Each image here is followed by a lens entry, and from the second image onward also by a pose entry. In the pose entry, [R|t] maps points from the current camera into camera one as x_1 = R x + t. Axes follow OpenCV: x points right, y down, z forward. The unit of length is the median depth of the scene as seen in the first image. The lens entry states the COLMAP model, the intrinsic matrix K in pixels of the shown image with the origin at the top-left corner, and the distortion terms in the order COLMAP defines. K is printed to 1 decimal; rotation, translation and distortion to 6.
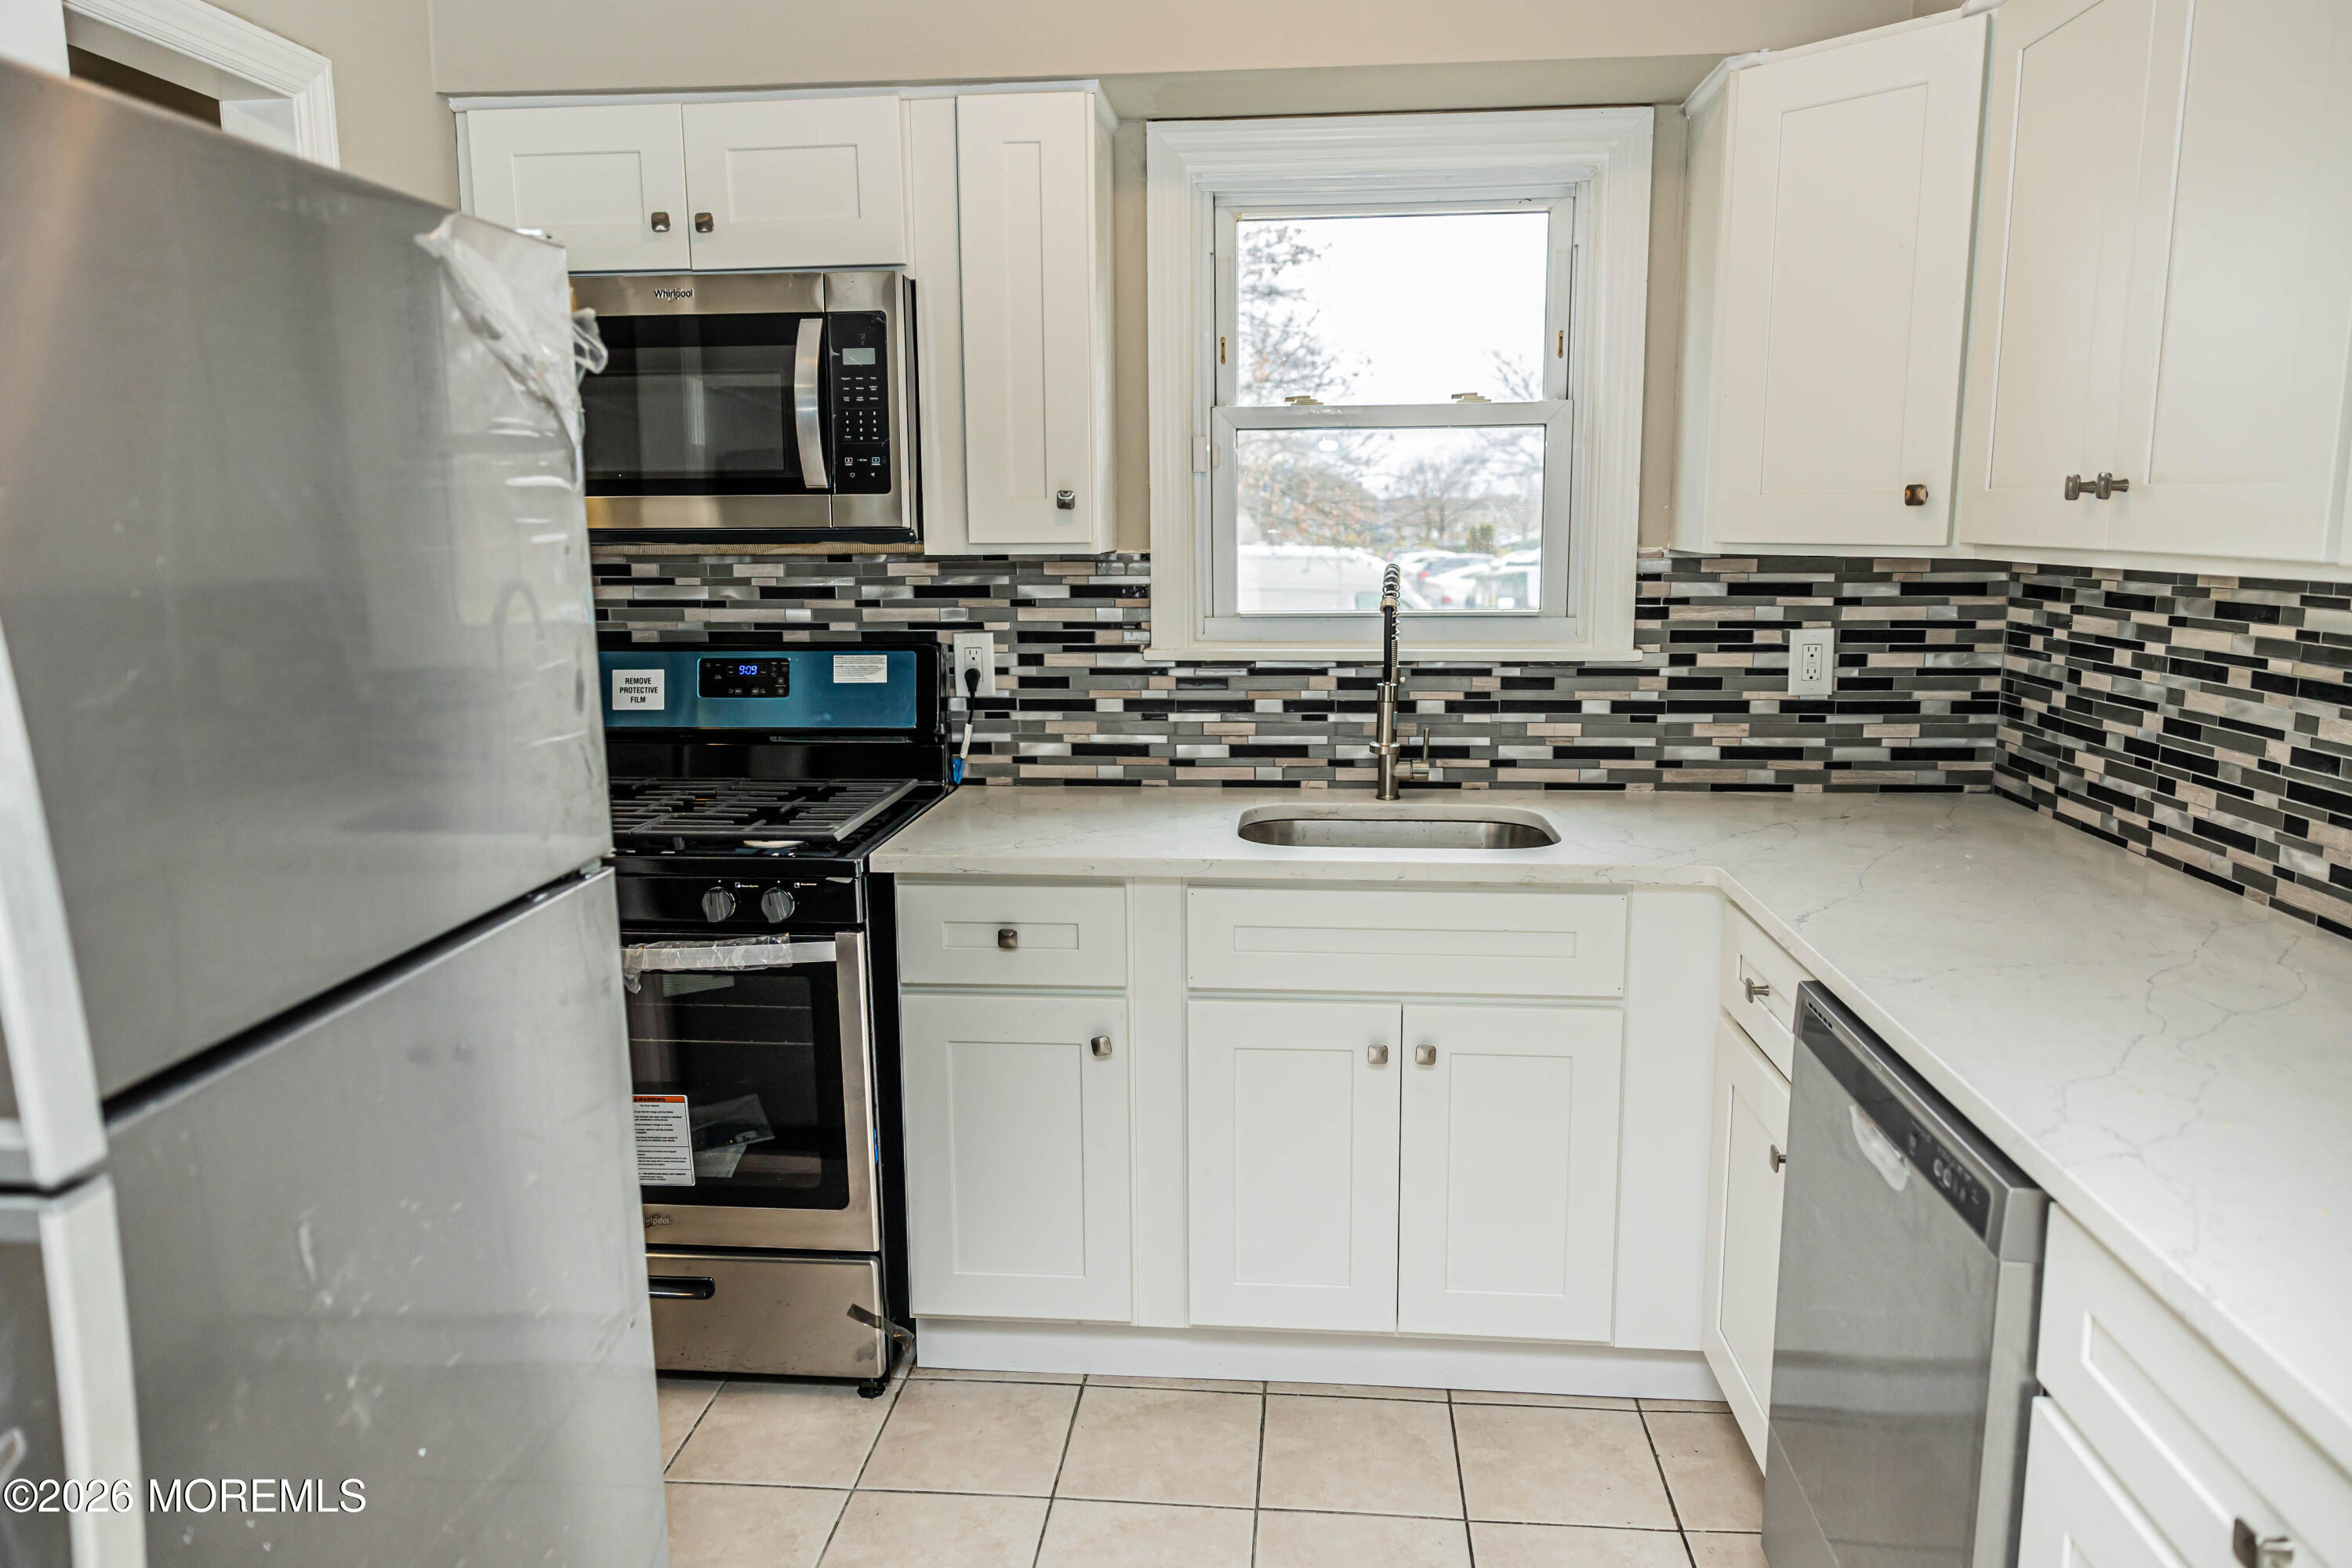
lens RADIAL K [[1572.5, 0, 1177.3], [0, 1572.5, 777.0], [0, 0, 1]] dist [-0.002760, 0.007459]
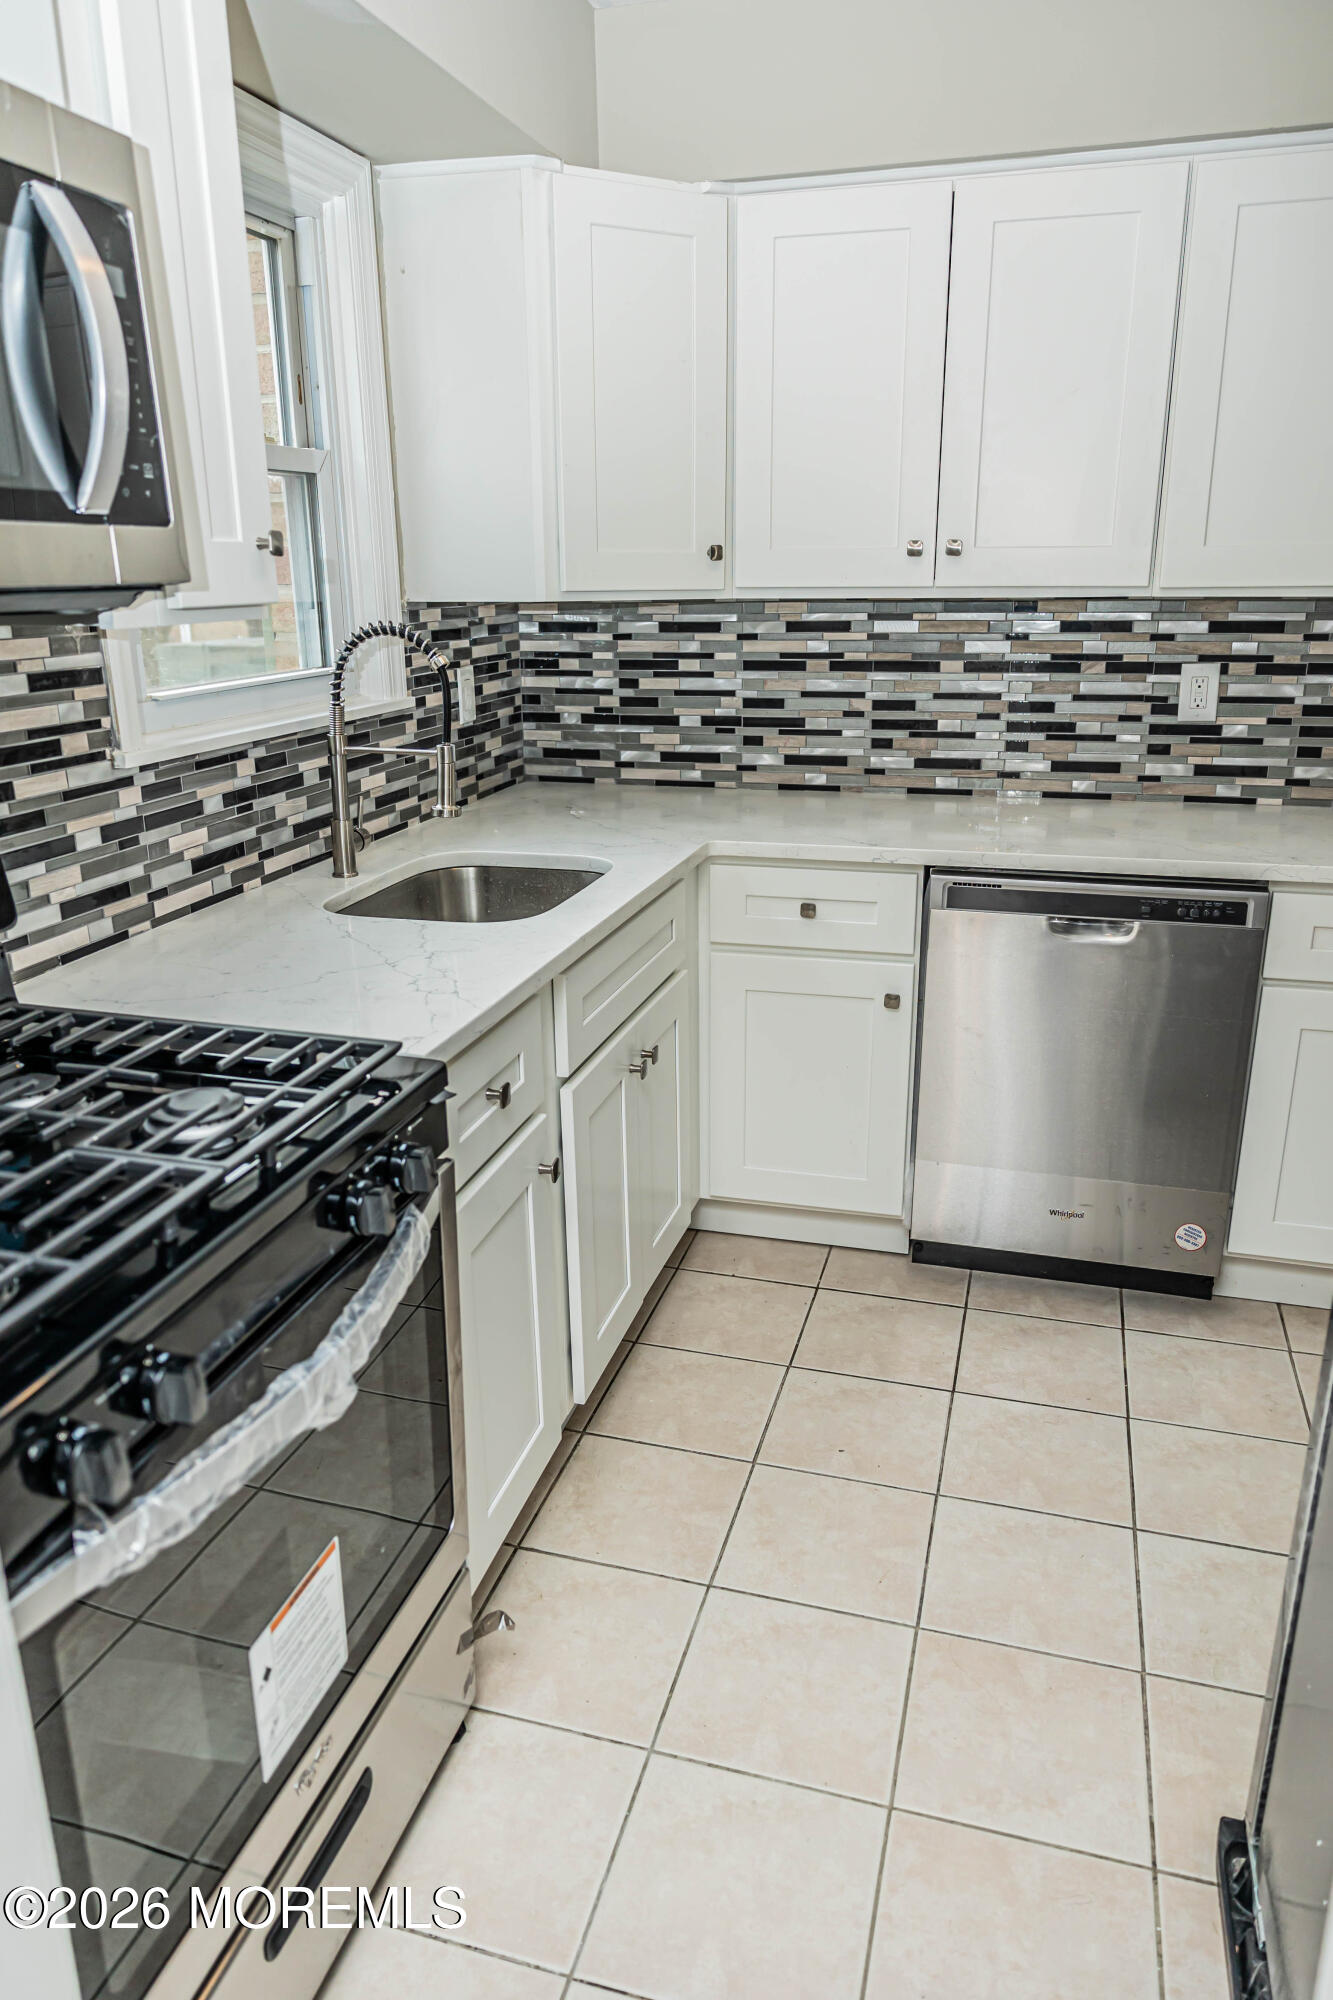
lens RADIAL K [[1337.2, 0, 655.4], [0, 1337.2, 1014.4], [0, 0, 1]] dist [-0.002760, 0.007459]
pose [[0.199868, -0.304457, 0.931321, -0.648049], [0.170697, 0.946784, 0.272879, -0.101982], [-0.964840, 0.104434, 0.241202, 0.665912]]
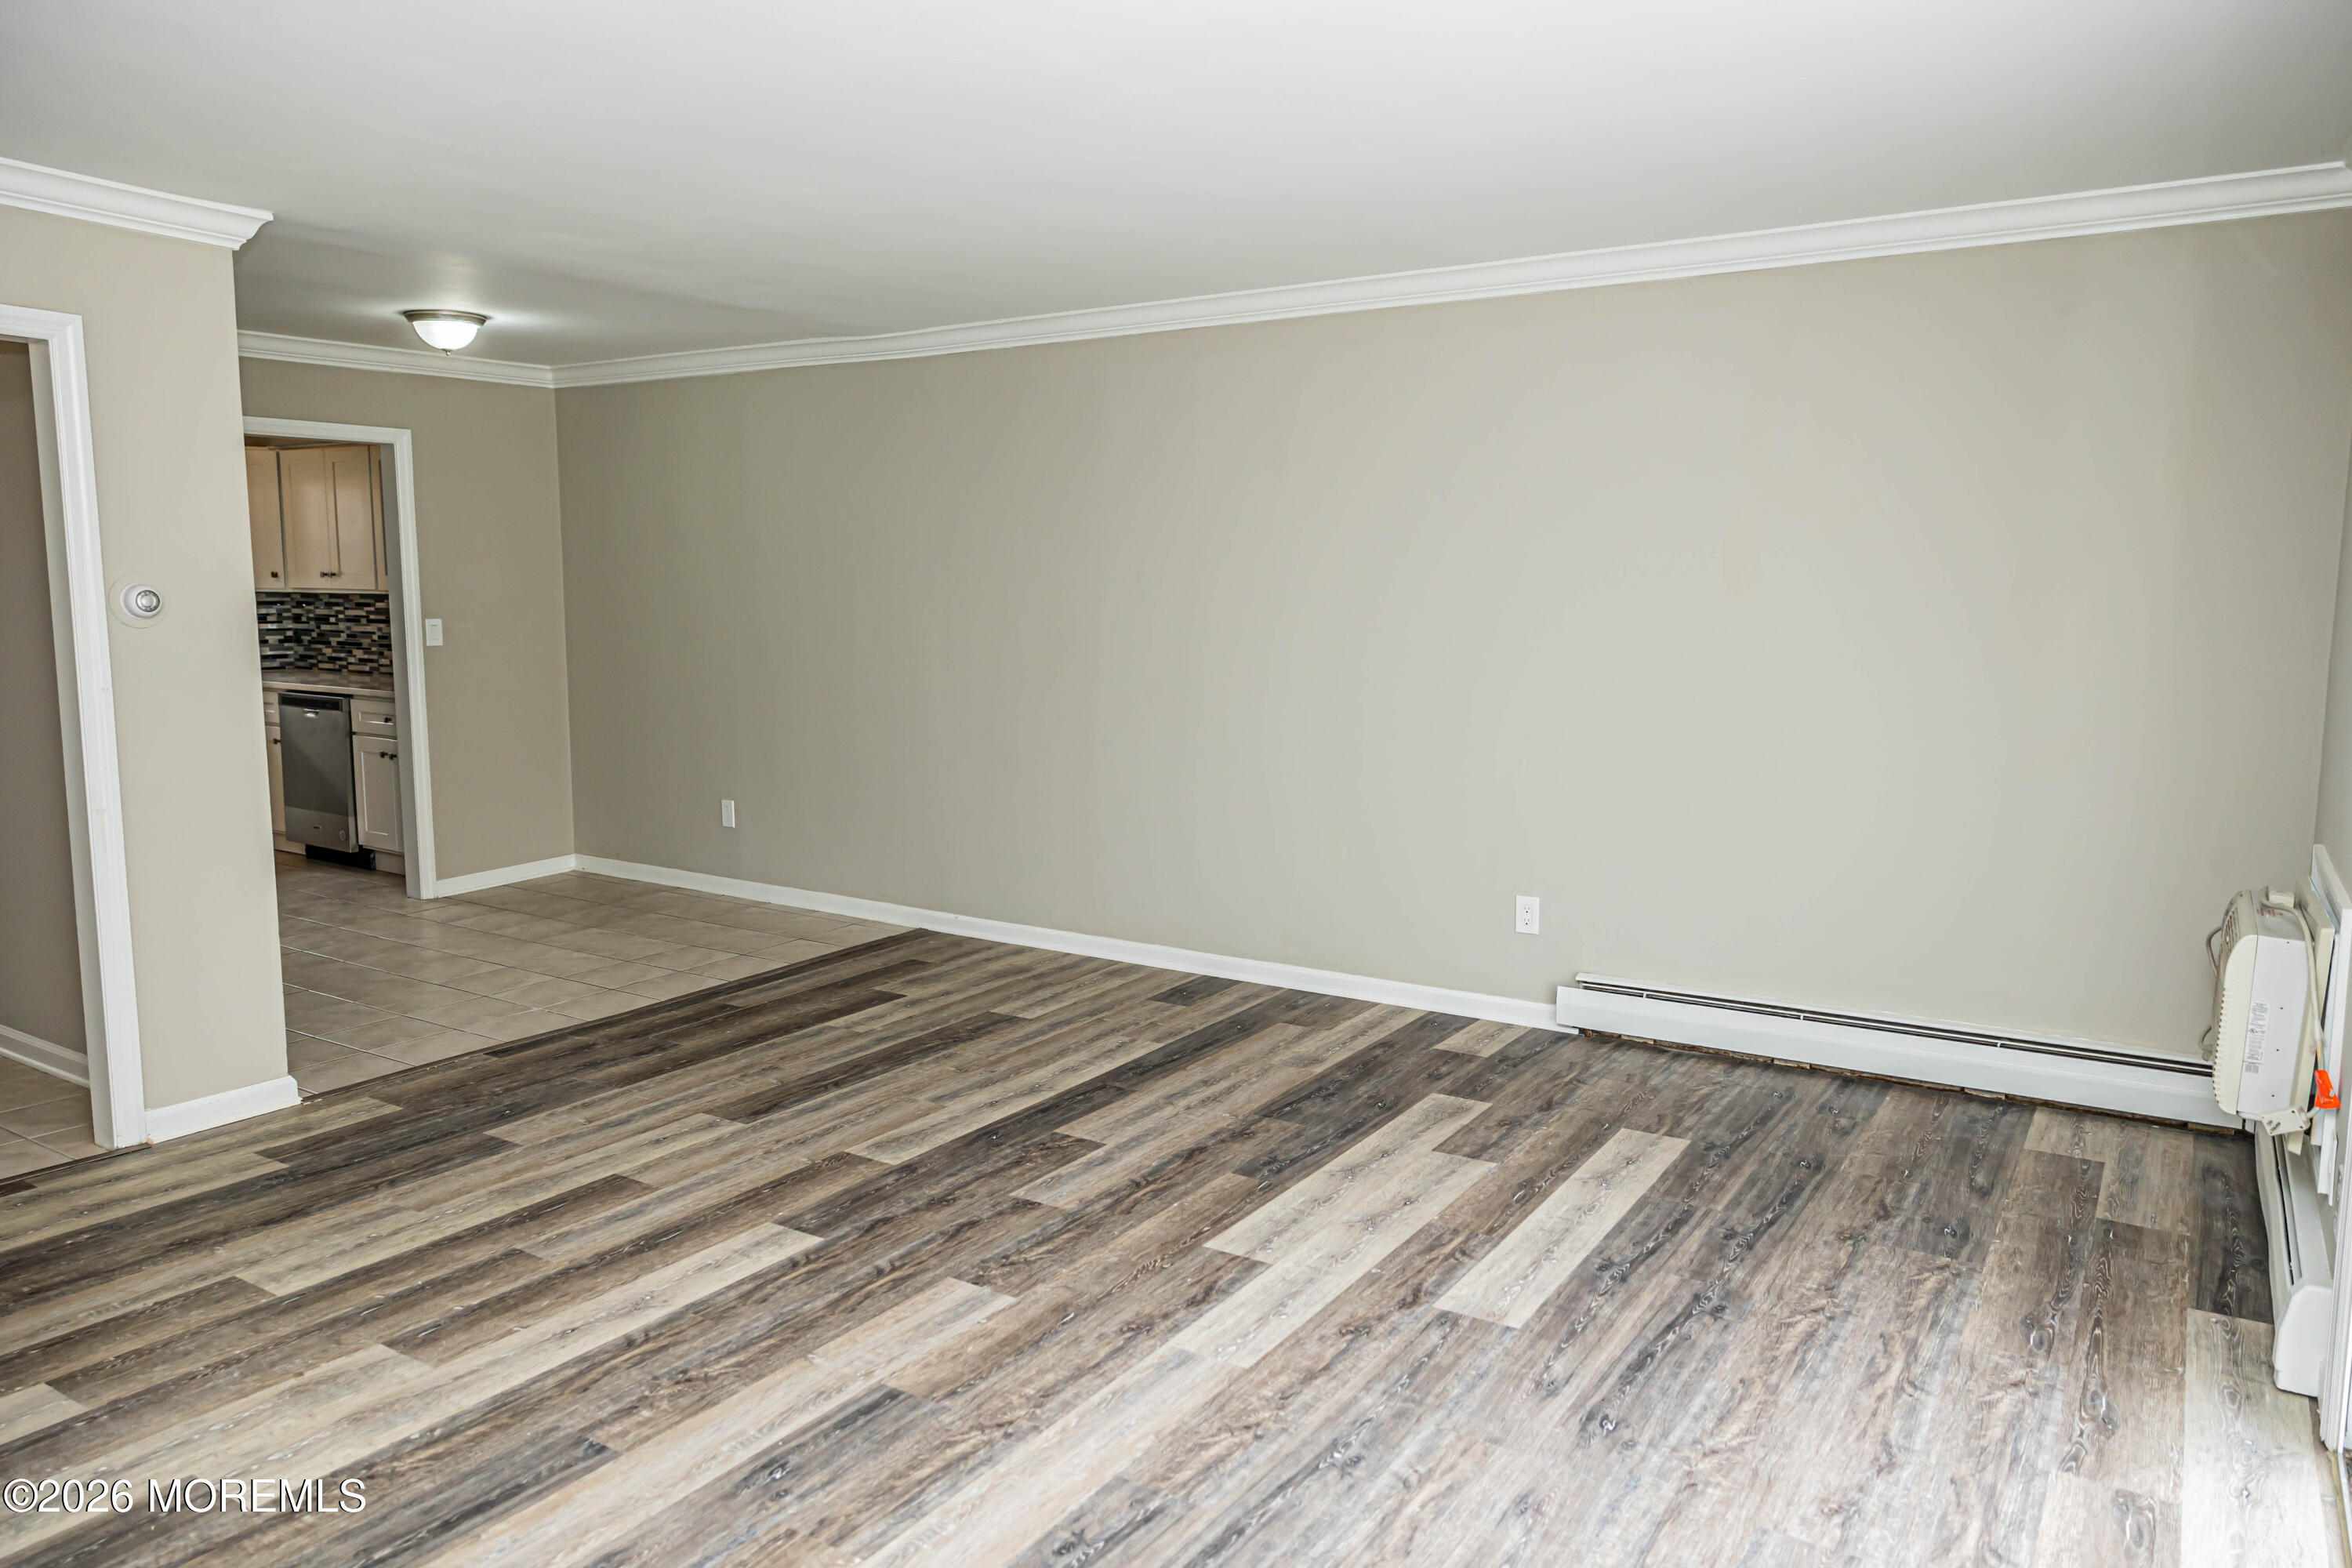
lens RADIAL K [[1572.5, 0, 1175.8], [0, 1572.5, 771.1], [0, 0, 1]] dist [-0.002760, 0.007459]
pose [[0.470150, -0.100013, 0.876901, -1.494915], [0.133951, 0.990135, 0.041110, 0.335751], [-0.872362, 0.098134, 0.478909, -2.110523]]
